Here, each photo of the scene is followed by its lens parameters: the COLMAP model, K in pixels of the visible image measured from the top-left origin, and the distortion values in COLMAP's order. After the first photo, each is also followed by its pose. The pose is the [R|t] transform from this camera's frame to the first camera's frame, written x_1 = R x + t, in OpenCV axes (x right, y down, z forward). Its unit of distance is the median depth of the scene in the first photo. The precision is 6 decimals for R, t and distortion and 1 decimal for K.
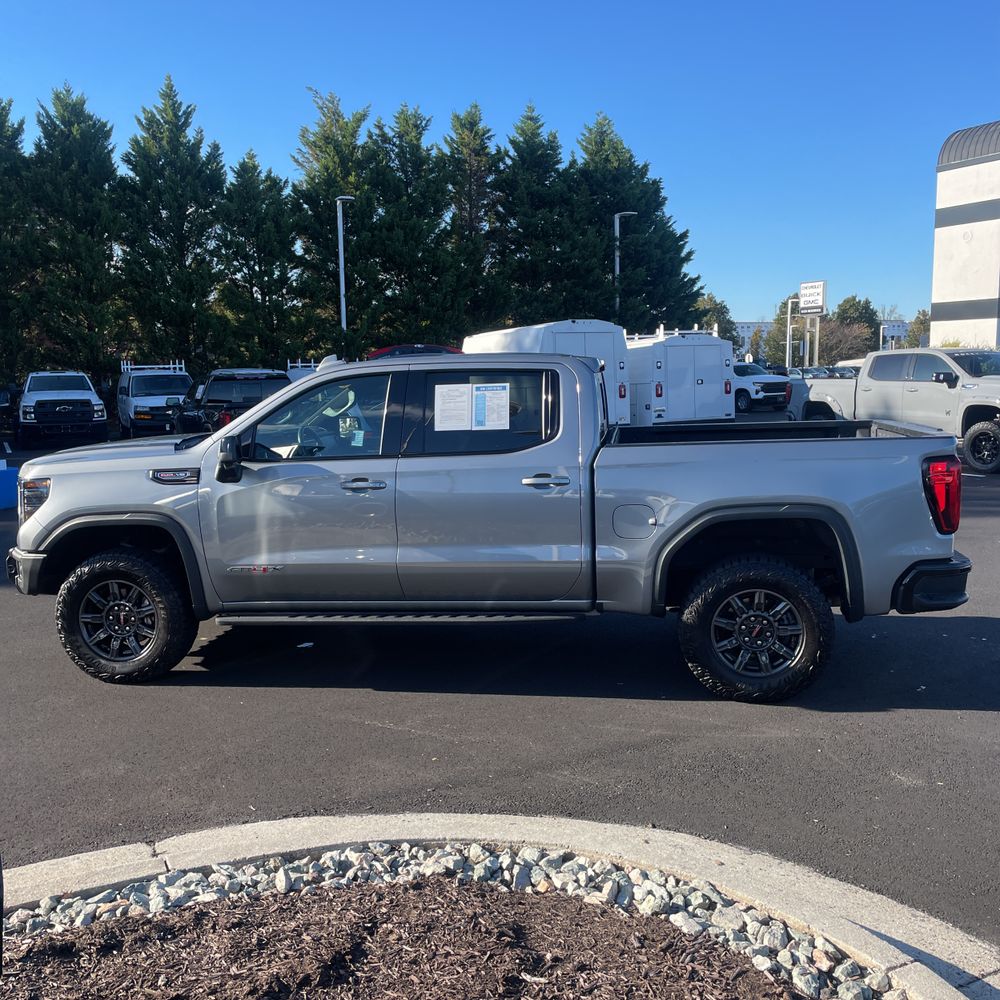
lens RADIAL K [[1018.8, 0, 494.2], [0, 1018.8, 496.6], [0, 0, 1]] dist [0.051252, 0.000000]
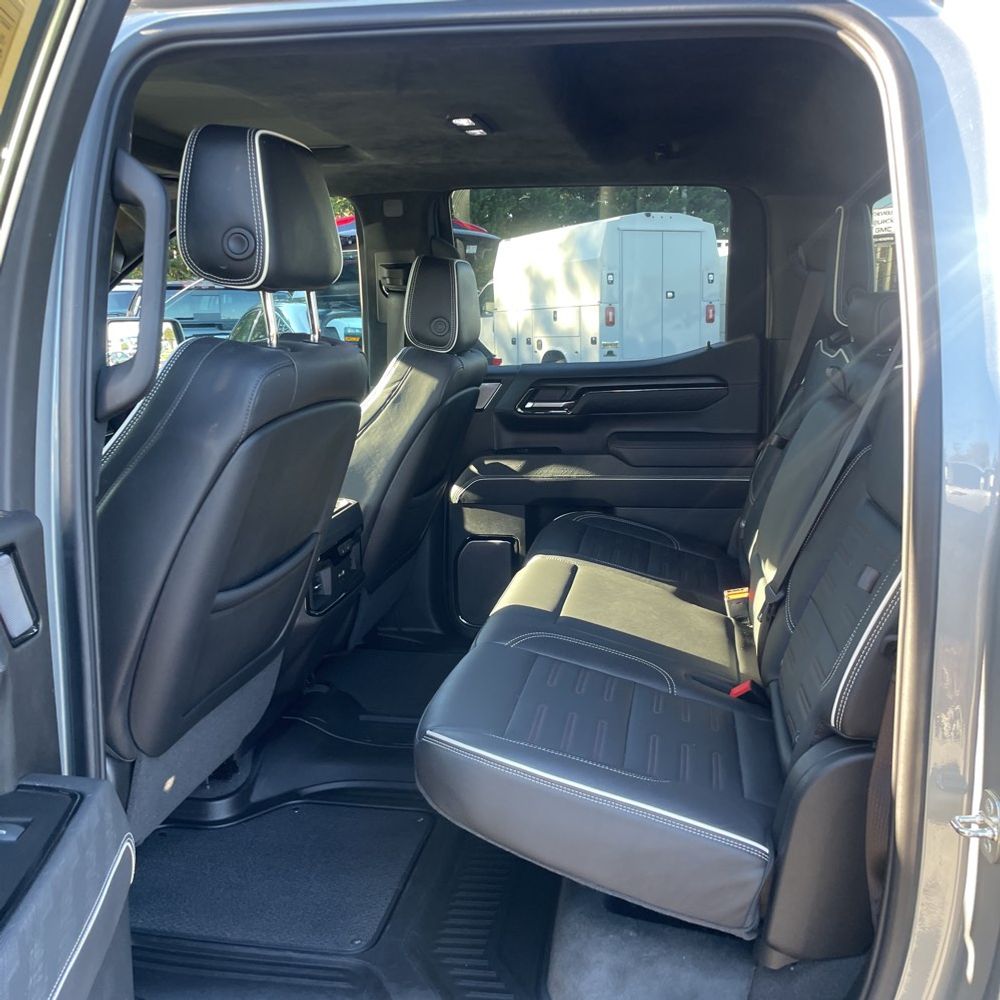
lens RADIAL K [[1018.8, 0, 497.4], [0, 1018.8, 501.9], [0, 0, 1]] dist [0.051252, 0.000000]
pose [[0.999111, 0.016863, -0.038645, 0.006544], [-0.014195, 0.997564, 0.068300, -0.050969], [0.039702, -0.067691, 0.996916, 0.805599]]
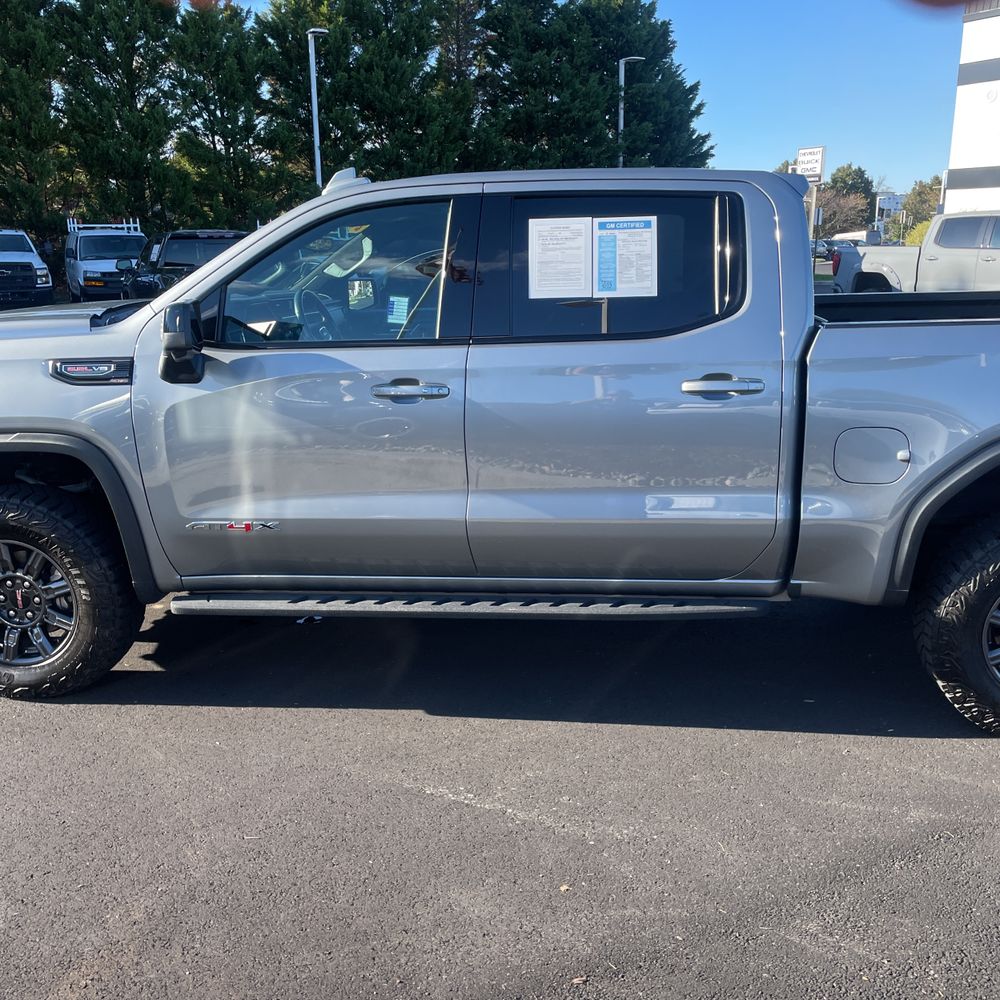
lens RADIAL K [[1018.8, 0, 507.2], [0, 1018.8, 519.6], [0, 0, 1]] dist [0.051252, 0.000000]
pose [[0.999345, 0.001763, 0.036132, -0.088890], [-0.006843, 0.989992, 0.140961, -0.019853], [-0.035522, -0.141116, 0.989356, 0.376933]]
